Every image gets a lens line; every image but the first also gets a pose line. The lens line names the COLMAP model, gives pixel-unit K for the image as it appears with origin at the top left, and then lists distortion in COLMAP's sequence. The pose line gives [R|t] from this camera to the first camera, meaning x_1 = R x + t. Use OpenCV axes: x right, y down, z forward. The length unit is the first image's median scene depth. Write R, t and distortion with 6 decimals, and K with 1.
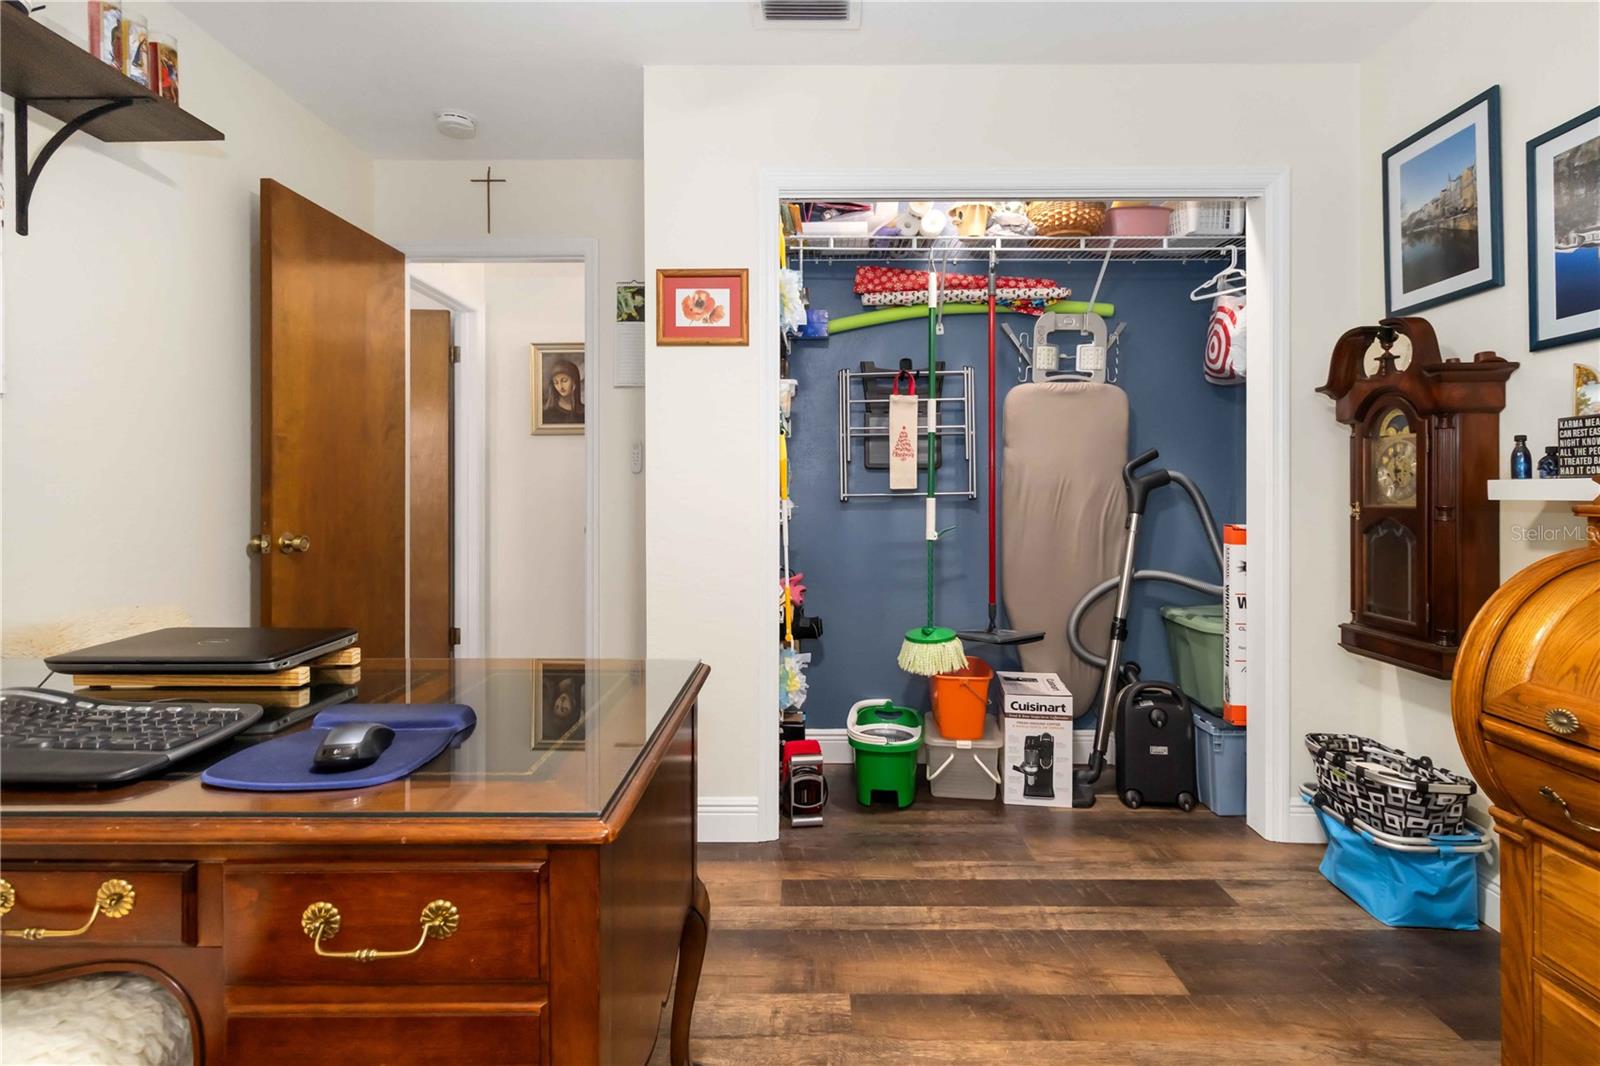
lens RADIAL K [[761.0, 0, 801.2], [0, 761.0, 523.5], [0, 0, 1]] dist [0.001957, -0.000182]
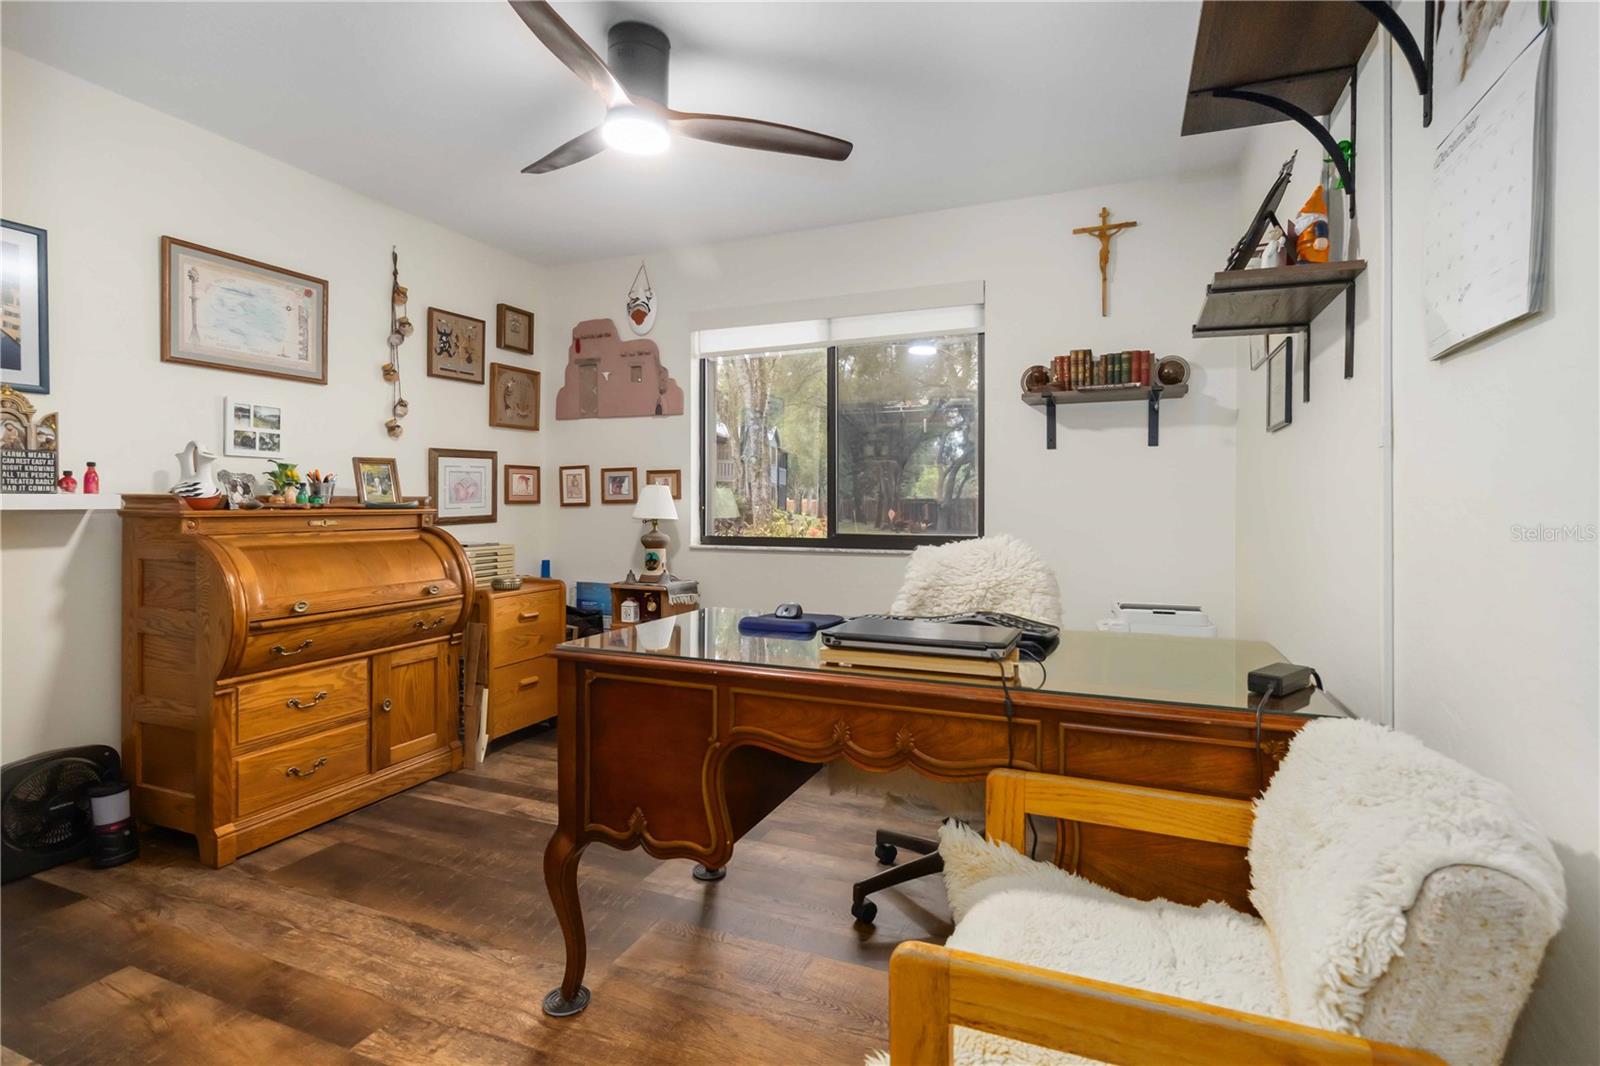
lens RADIAL K [[761.0, 0, 802.2], [0, 761.0, 520.9], [0, 0, 1]] dist [0.001957, -0.000182]
pose [[-0.922776, -0.005934, 0.385291, -0.836685], [-0.000909, 0.999912, 0.013223, -0.028959], [-0.385336, 0.011852, -0.922700, 1.731233]]
